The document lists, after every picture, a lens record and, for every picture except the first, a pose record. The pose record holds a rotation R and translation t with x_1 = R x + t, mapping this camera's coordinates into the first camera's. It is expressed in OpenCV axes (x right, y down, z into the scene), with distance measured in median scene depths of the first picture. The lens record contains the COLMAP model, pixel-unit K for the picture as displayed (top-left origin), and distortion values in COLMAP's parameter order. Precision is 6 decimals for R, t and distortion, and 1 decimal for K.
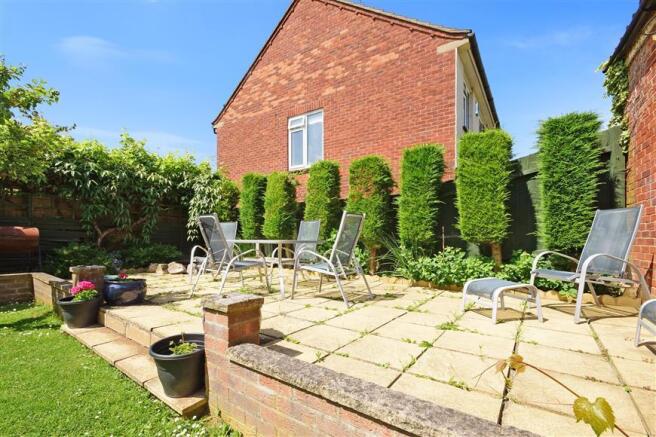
lens RADIAL K [[290.1, 0, 338.2], [0, 290.1, 233.7], [0, 0, 1]] dist [-0.003479, -0.000304]
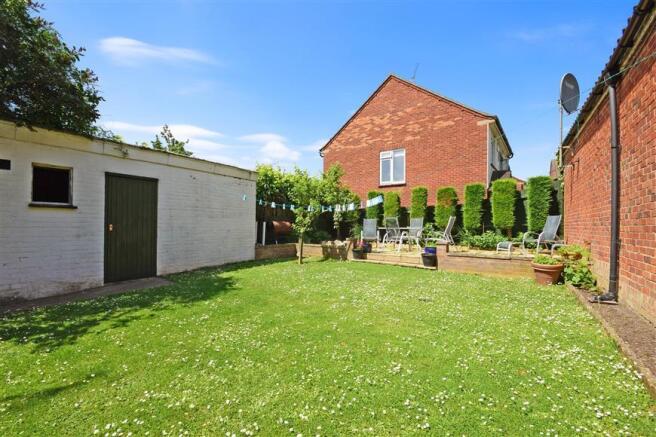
lens RADIAL K [[290.1, 0, 352.3], [0, 290.1, 228.5], [0, 0, 1]] dist [-0.003479, -0.000304]
pose [[0.999739, -0.005668, 0.022154, -0.512121], [0.005040, 0.999587, 0.028298, -0.028379], [-0.022305, -0.028179, 0.999354, -0.866136]]
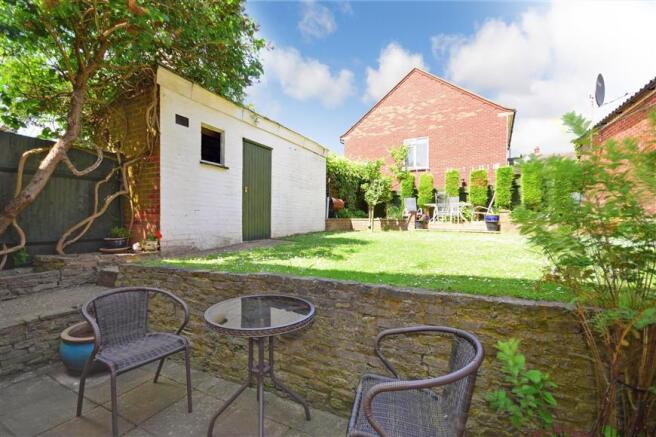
lens RADIAL K [[290.1, 0, 336.3], [0, 290.1, 232.1], [0, 0, 1]] dist [-0.003479, -0.000304]
pose [[0.990713, -0.011117, 0.135516, -1.141126], [0.004571, 0.998812, 0.048524, 0.100589], [-0.135894, -0.047454, 0.989586, -0.976704]]
